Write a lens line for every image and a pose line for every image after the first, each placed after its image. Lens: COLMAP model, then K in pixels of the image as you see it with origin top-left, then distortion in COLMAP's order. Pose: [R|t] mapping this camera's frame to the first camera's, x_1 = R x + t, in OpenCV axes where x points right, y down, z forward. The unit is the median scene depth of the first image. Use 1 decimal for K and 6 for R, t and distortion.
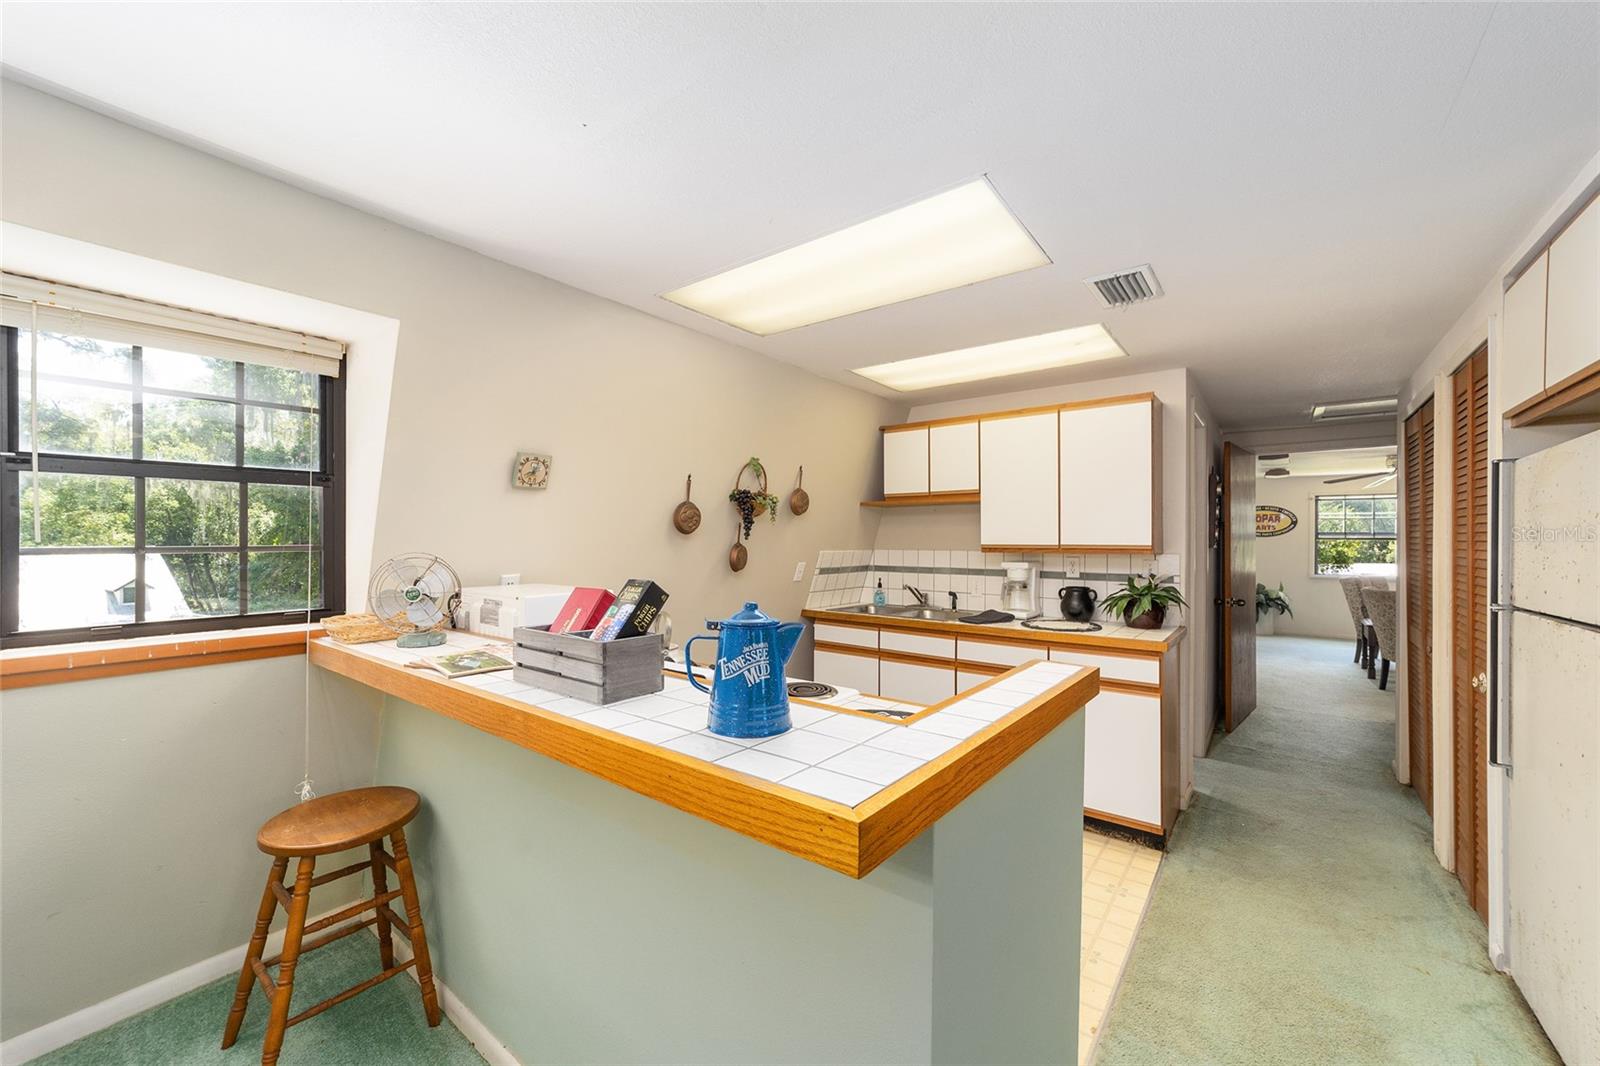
lens RADIAL K [[619.2, 0, 800.0], [0, 619.2, 535.7], [0, 0, 1]] dist [-0.005684, 0.003636]
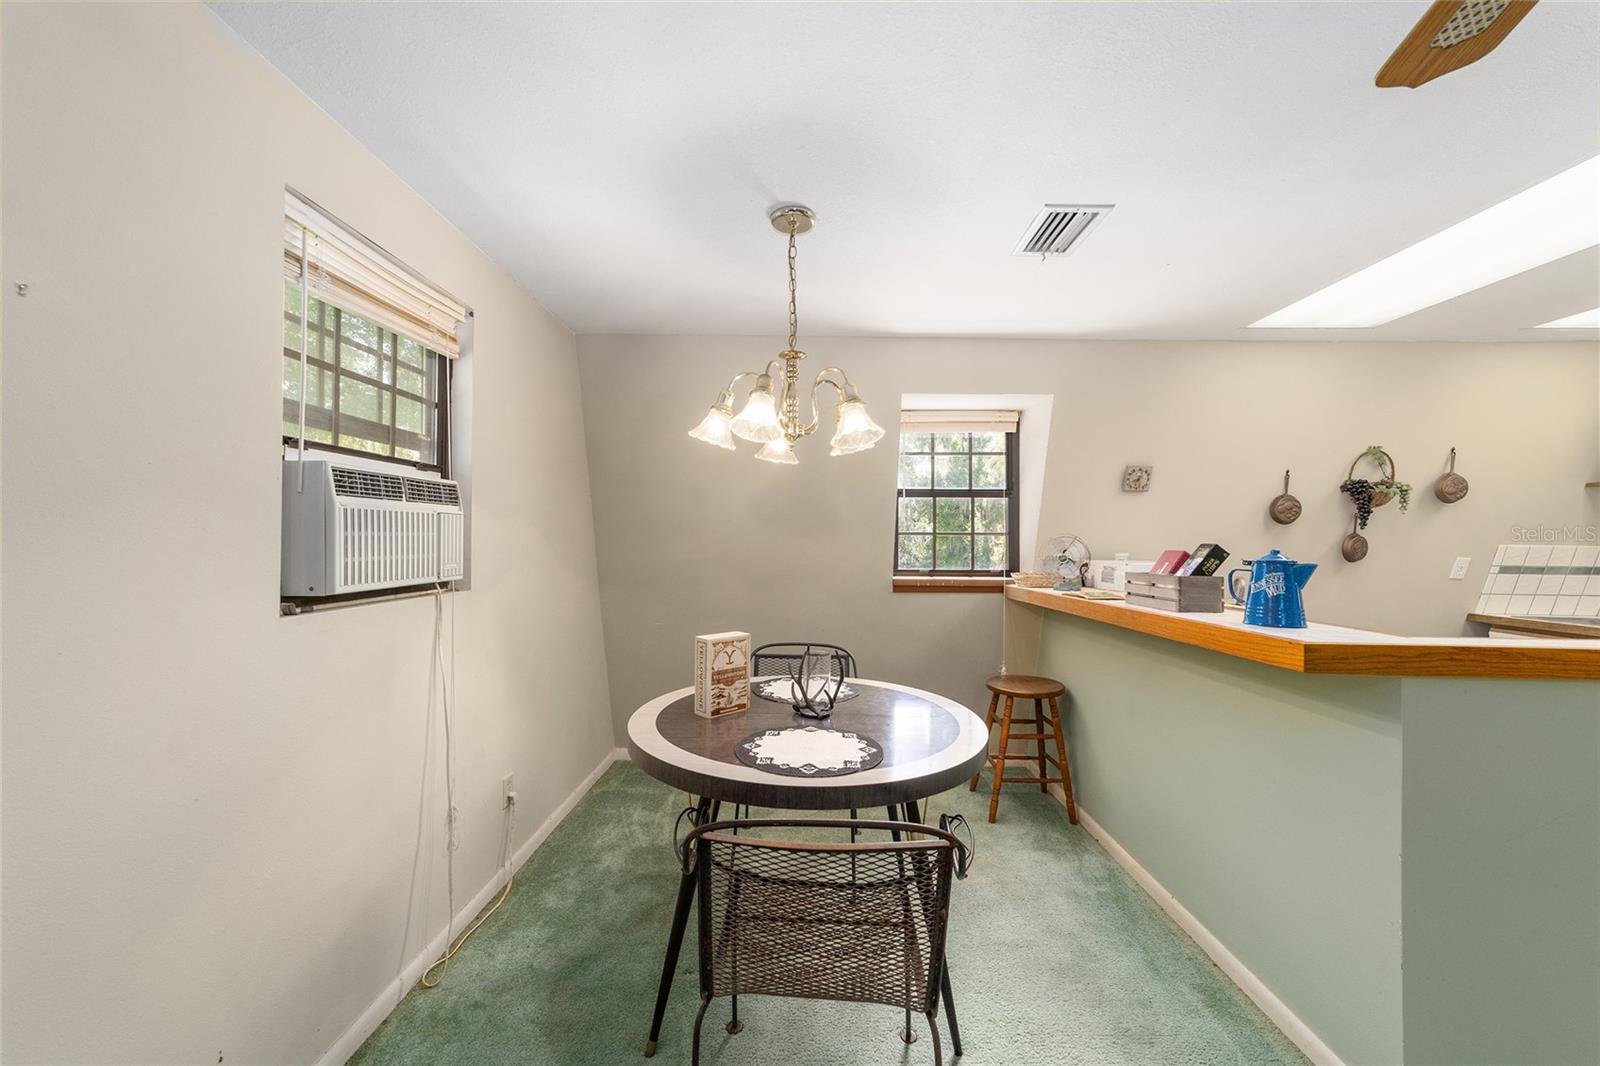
lens RADIAL K [[619.2, 0, 795.9], [0, 619.2, 541.1], [0, 0, 1]] dist [-0.005684, 0.003636]
pose [[0.607892, -0.001268, -0.794019, 0.236657], [-0.002724, 0.999990, -0.003682, 0.050005], [0.794015, 0.004401, 0.607882, -0.529158]]
